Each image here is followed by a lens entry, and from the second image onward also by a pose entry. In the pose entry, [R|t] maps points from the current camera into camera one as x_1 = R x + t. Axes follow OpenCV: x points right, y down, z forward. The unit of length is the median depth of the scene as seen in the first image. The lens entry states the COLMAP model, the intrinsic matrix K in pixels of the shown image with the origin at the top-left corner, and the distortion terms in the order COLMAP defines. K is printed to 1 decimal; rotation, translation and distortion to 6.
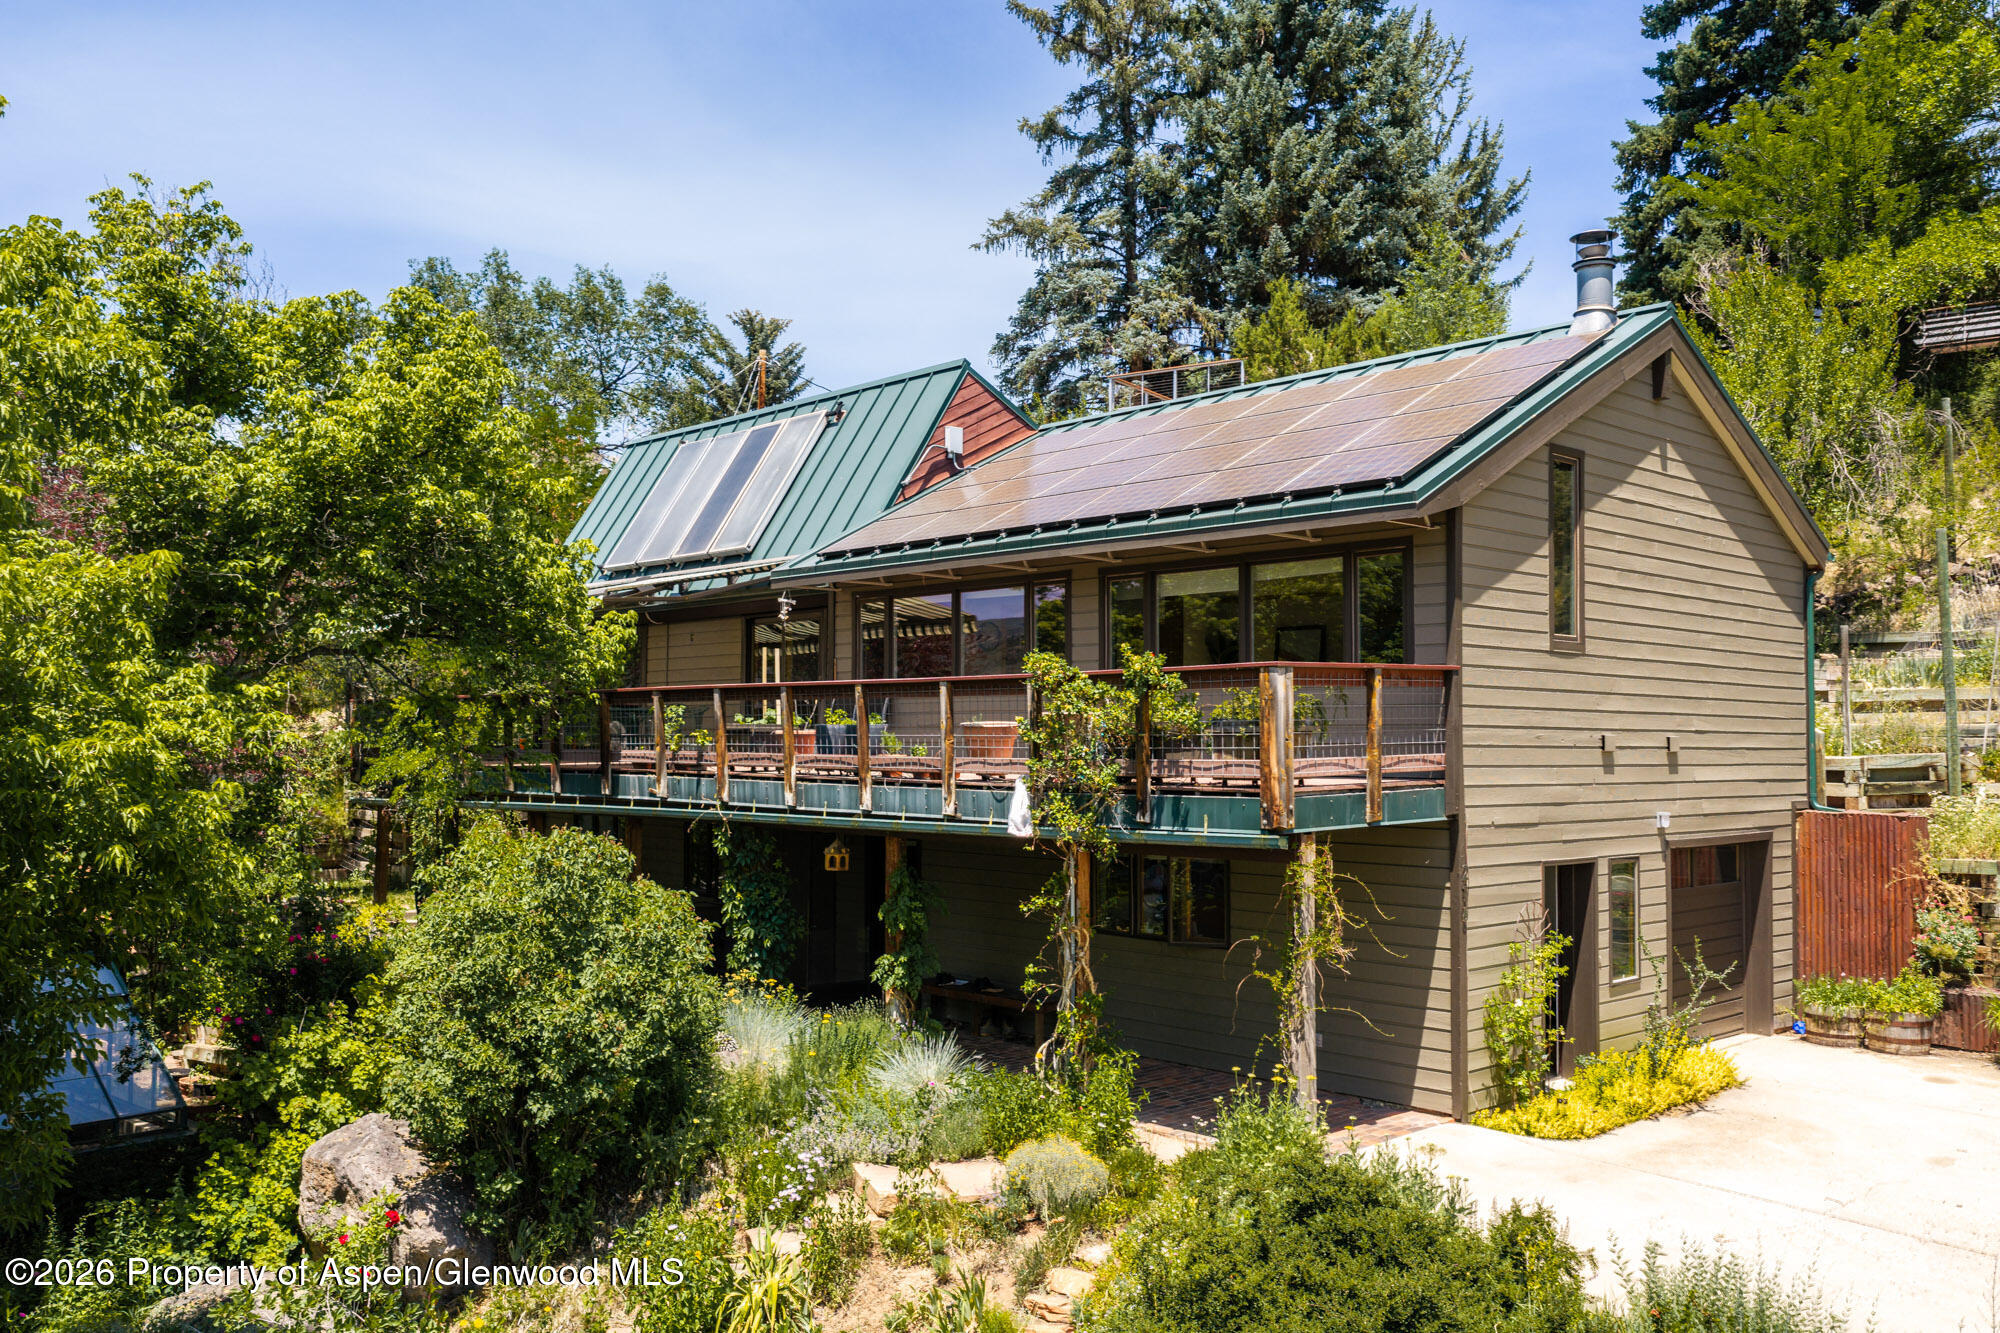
lens RADIAL K [[1683.9, 0, 995.3], [0, 1683.9, 666.2], [0, 0, 1]] dist [0.009444, -0.017745]
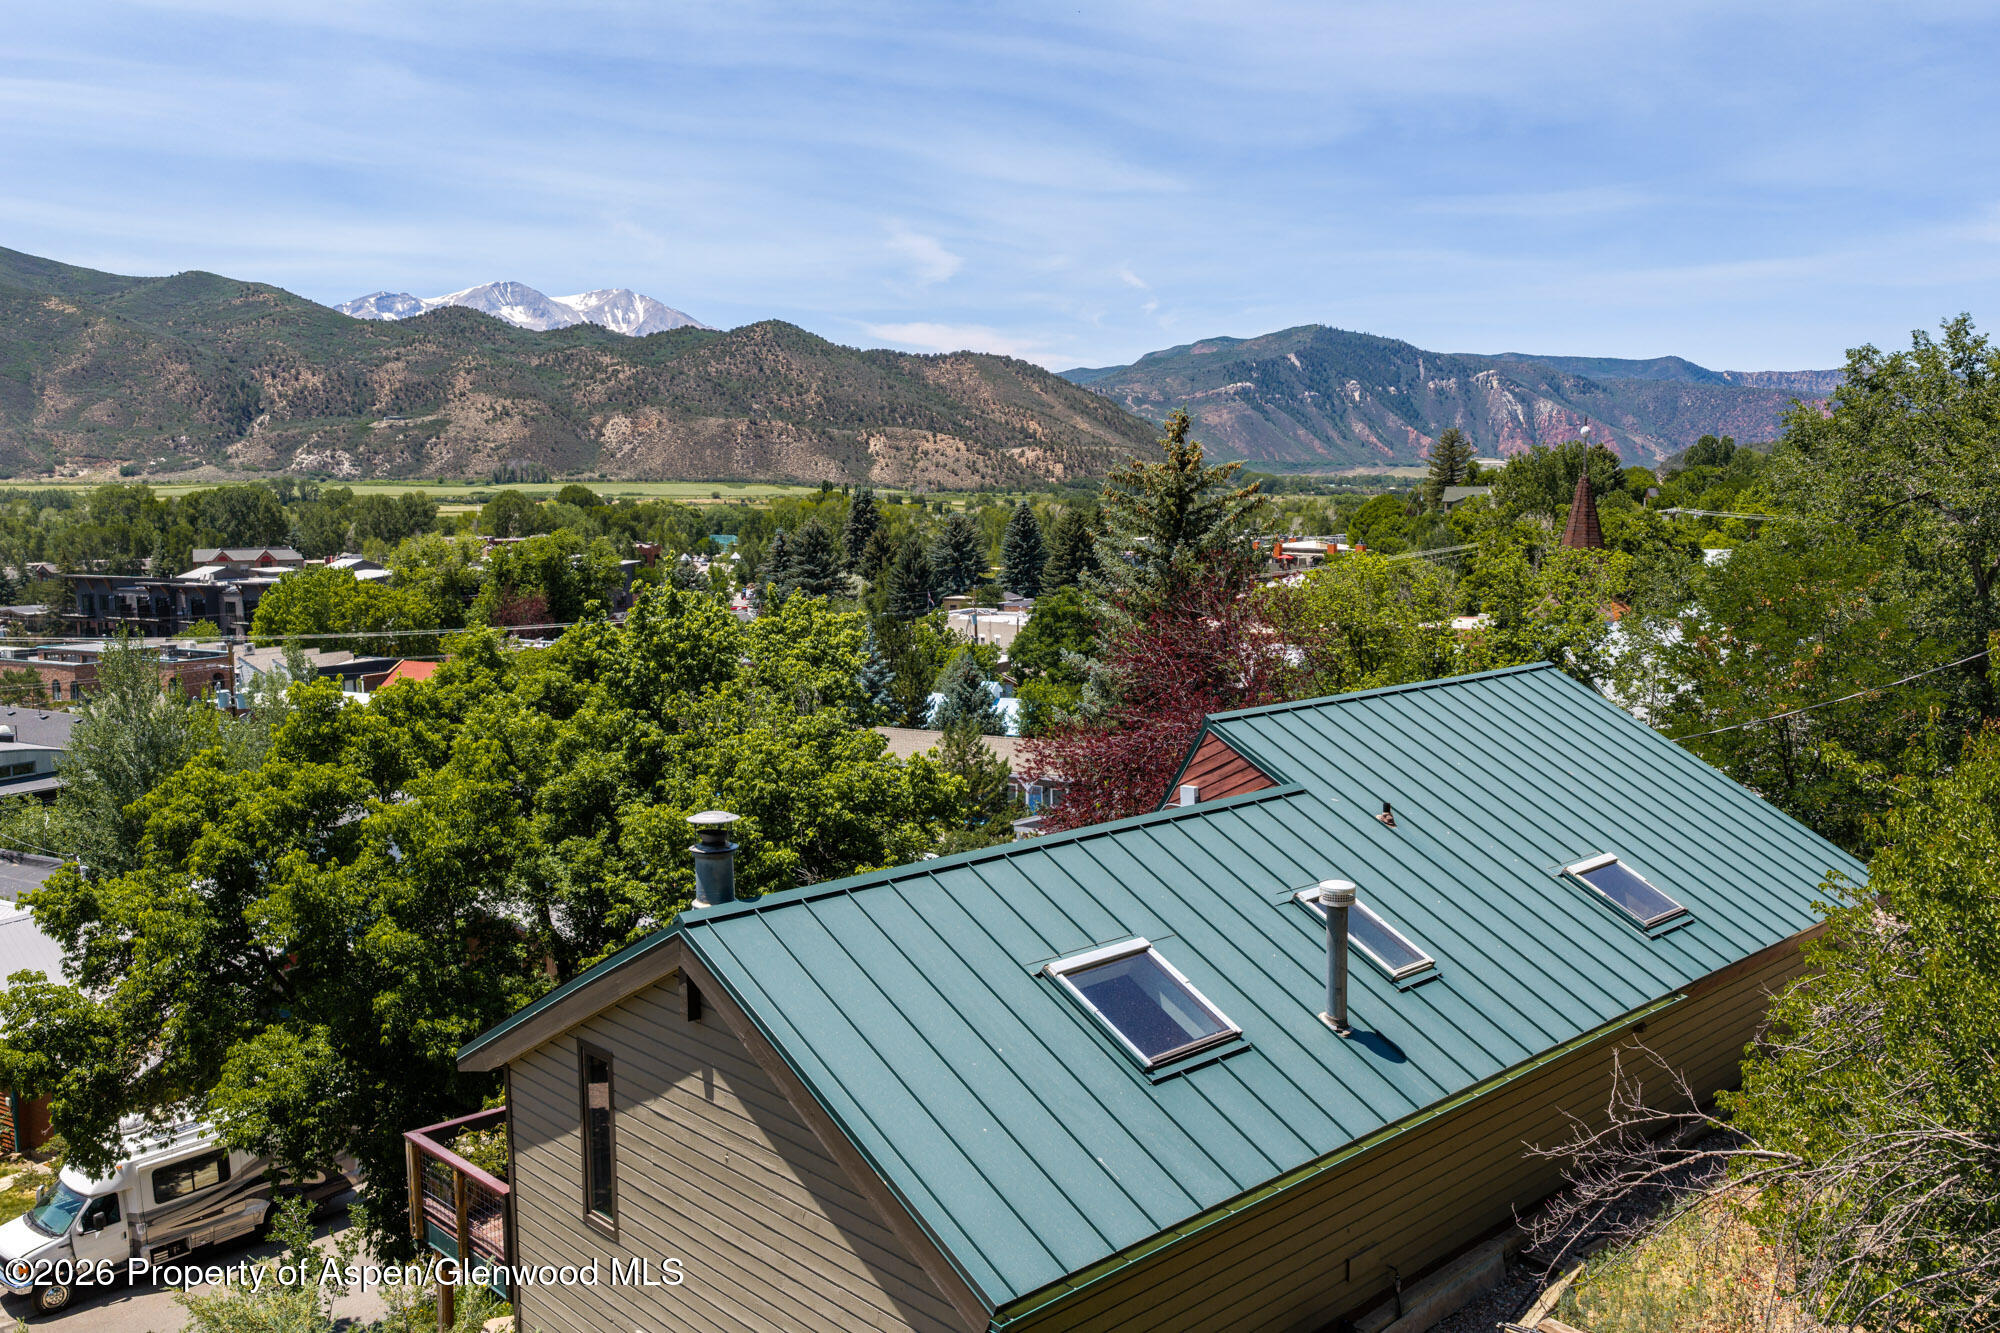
lens RADIAL K [[1652.3, 0, 994.7], [0, 1652.3, 651.7], [0, 0, 1]] dist [0.015055, -0.022395]
pose [[-0.003105, 0.097036, -0.995276, 1.323582], [0.061425, 0.993420, 0.096663, -0.452492], [0.998107, -0.060834, -0.009045, 1.256508]]
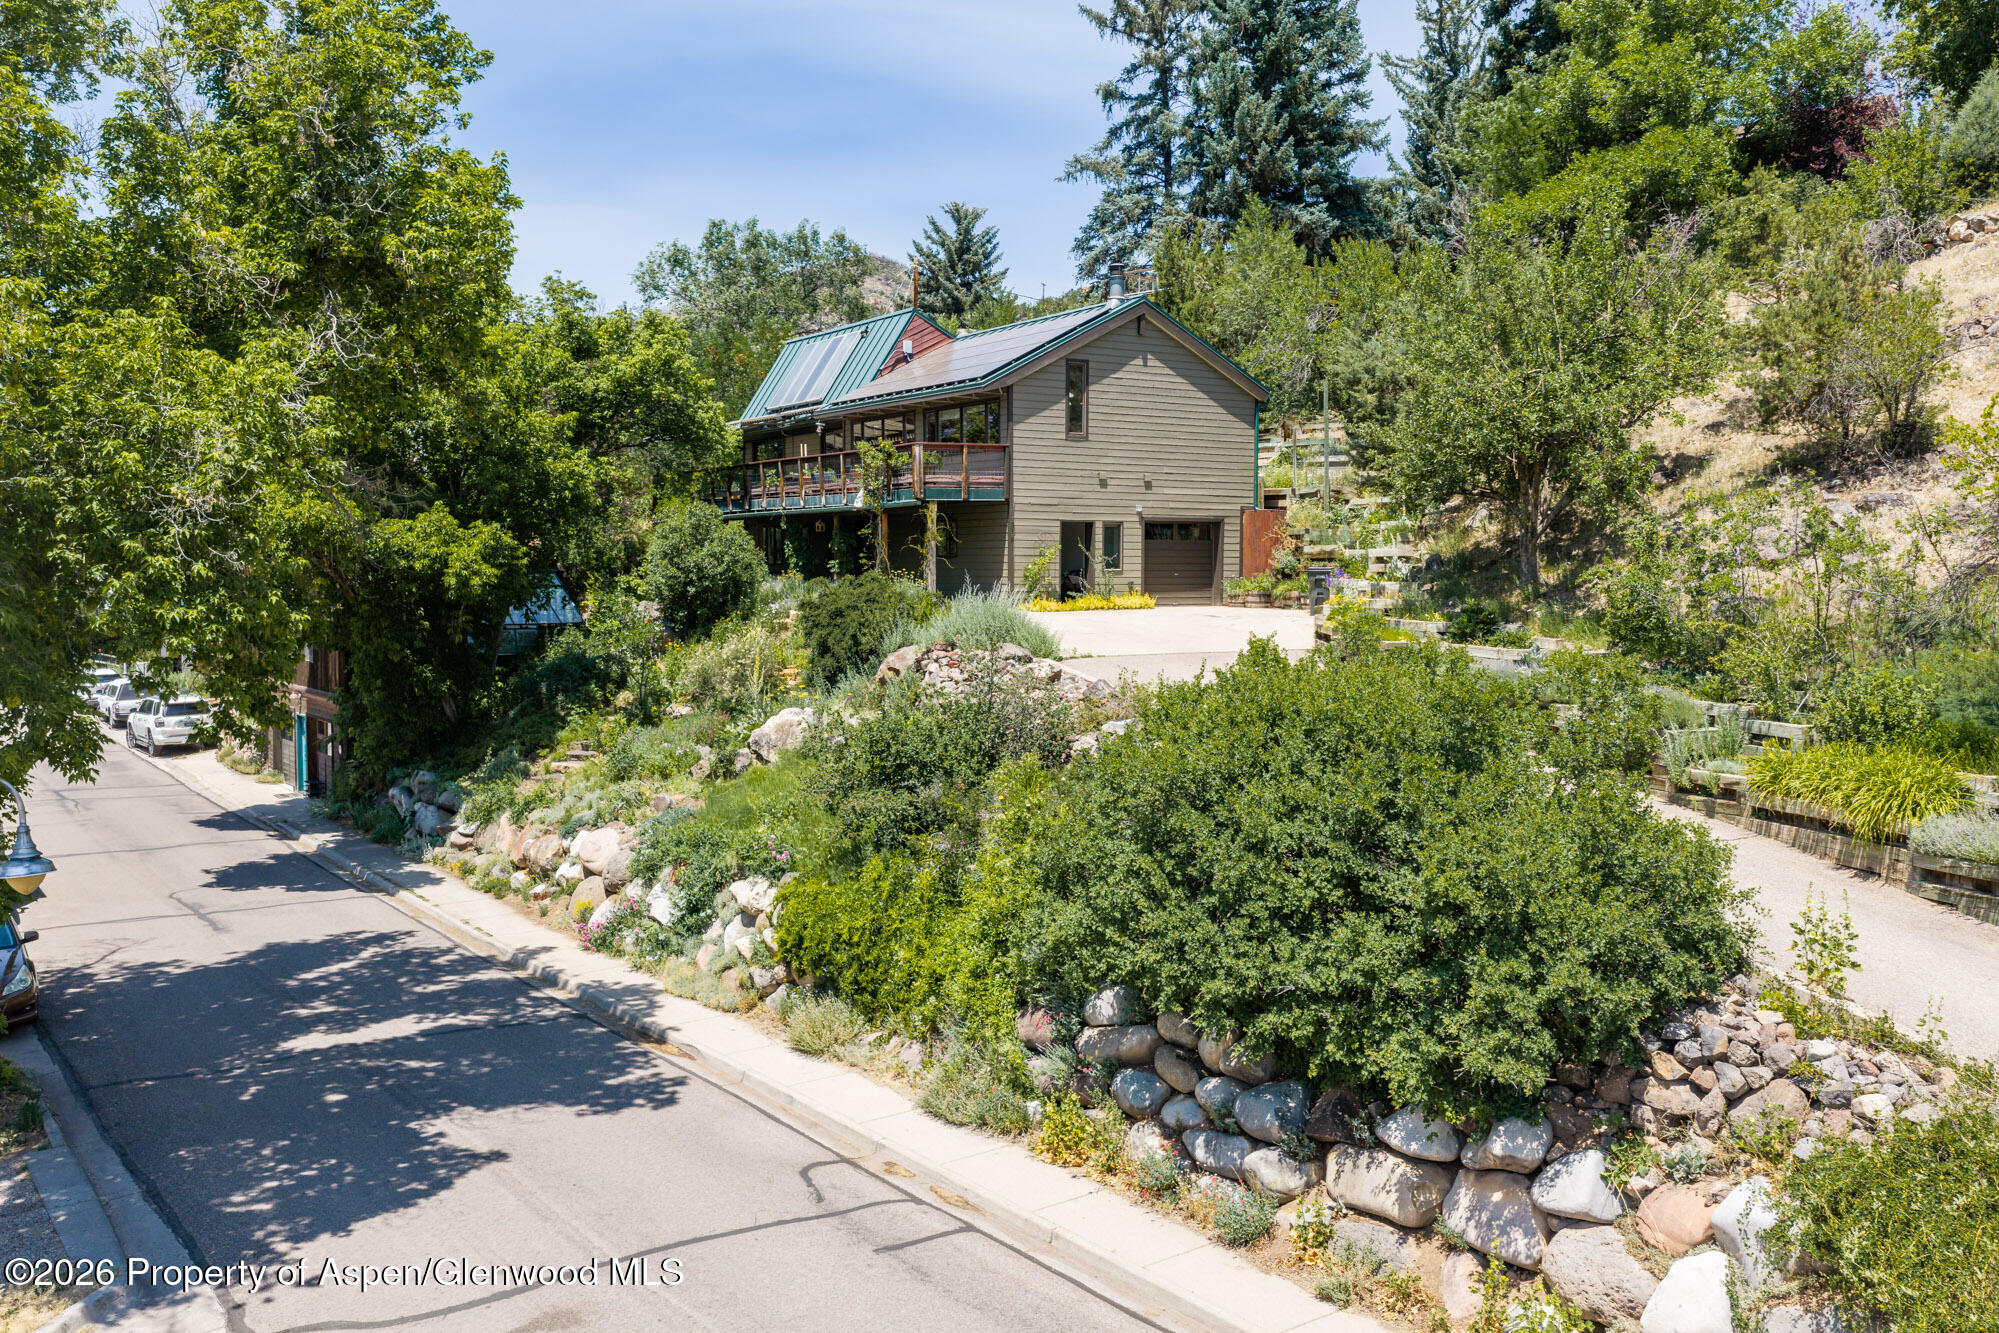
lens RADIAL K [[1683.0, 0, 994.8], [0, 1683.0, 666.2], [0, 0, 1]] dist [0.009444, -0.017745]
pose [[0.979869, 0.012163, -0.199272, 0.722288], [0.009074, 0.994398, 0.105314, 0.063448], [0.199437, -0.105002, 0.974269, -1.551688]]
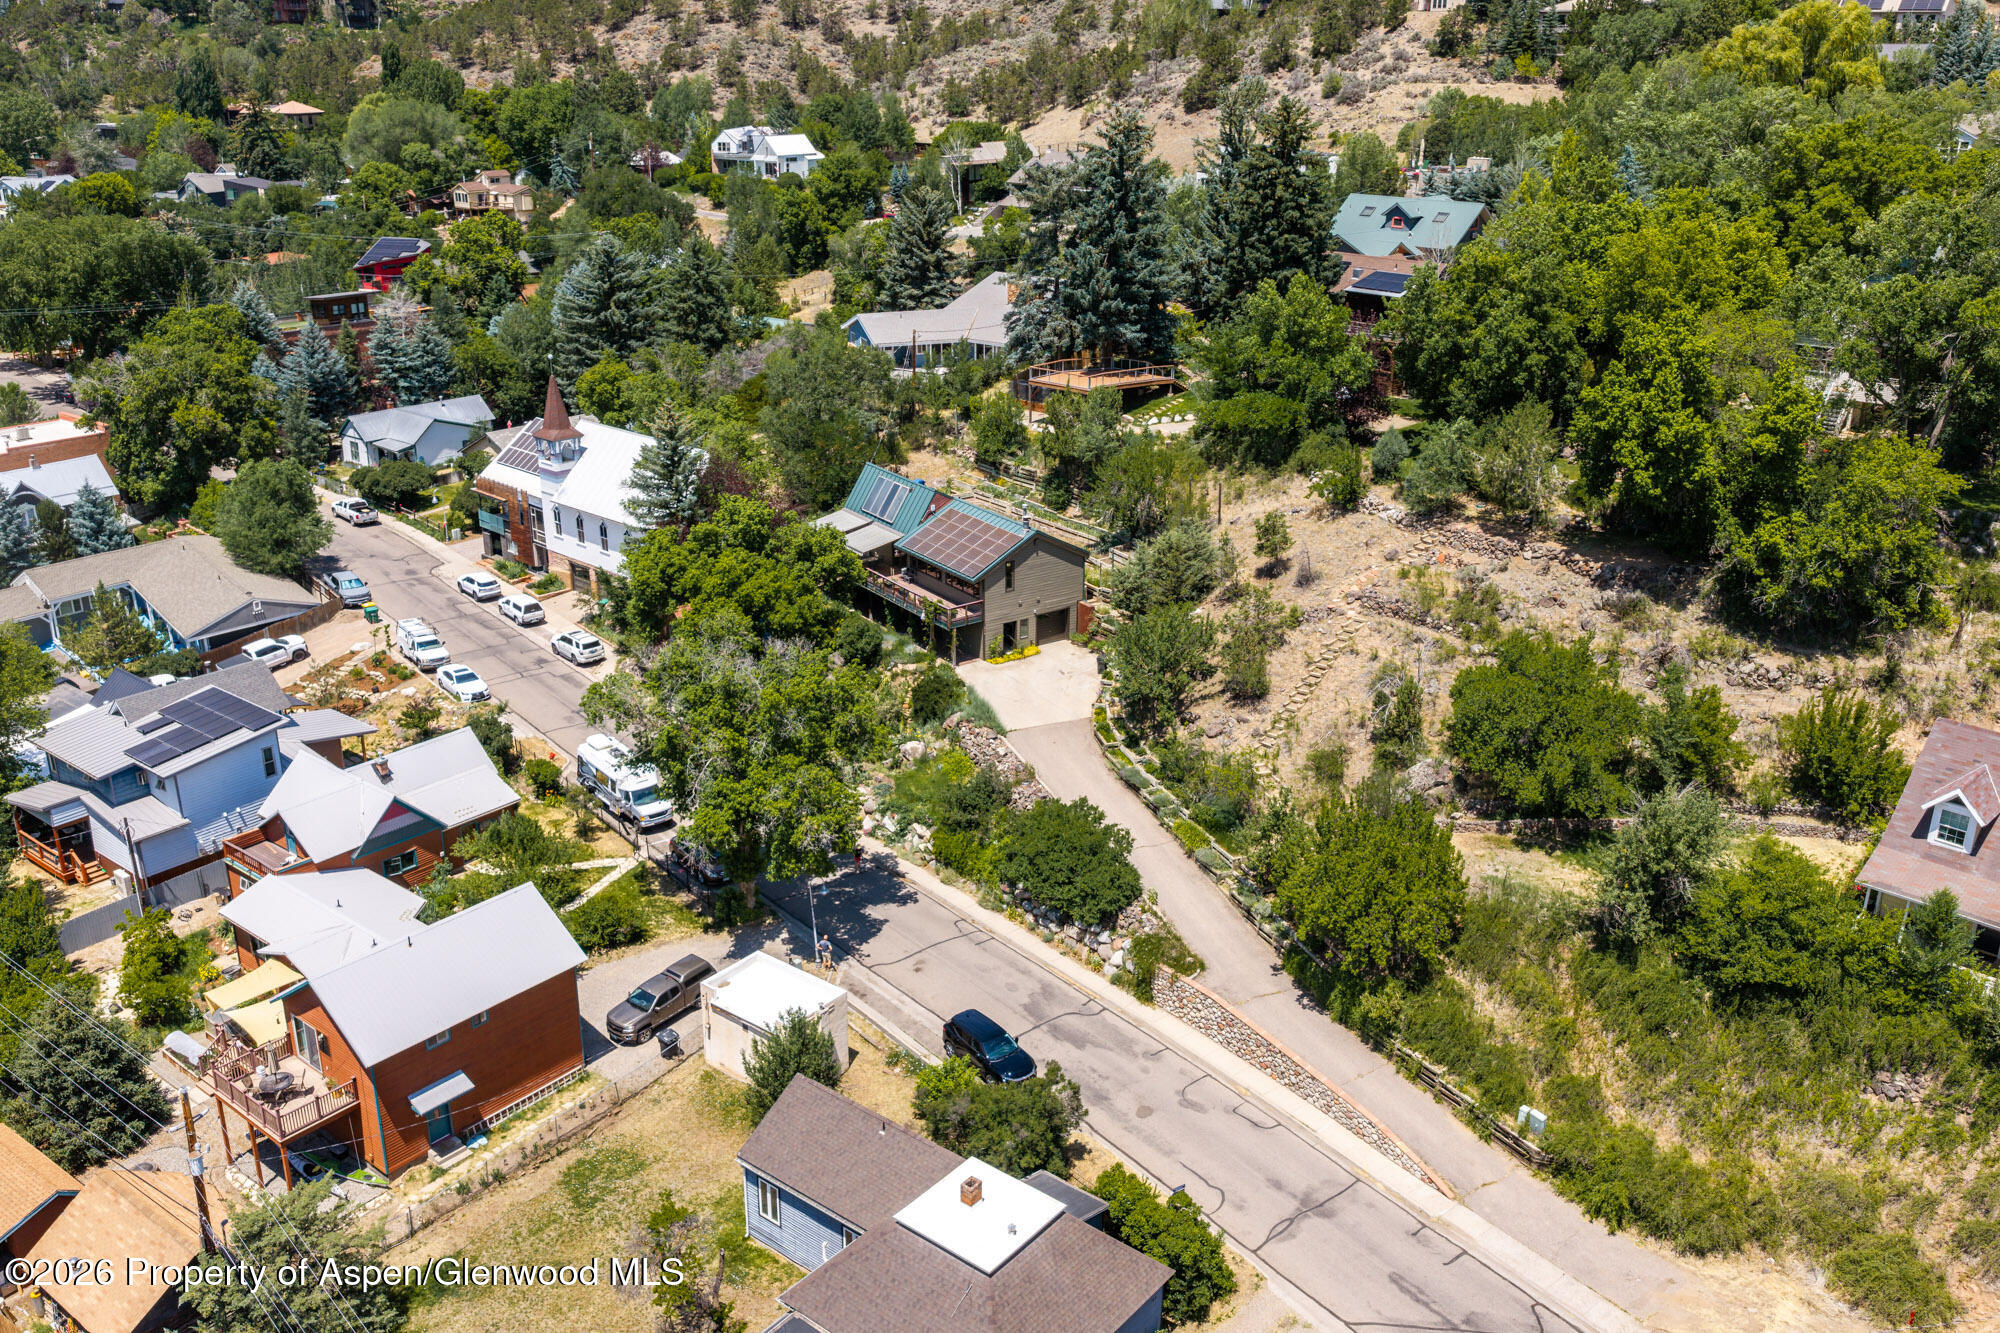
lens RADIAL K [[1652.3, 0, 994.7], [0, 1652.3, 651.7], [0, 0, 1]] dist [0.015055, -0.022395]
pose [[0.988631, 0.052129, -0.141038, 1.165300], [0.006419, 0.922495, 0.385955, -2.196432], [0.150226, -0.382472, 0.911673, -4.781570]]
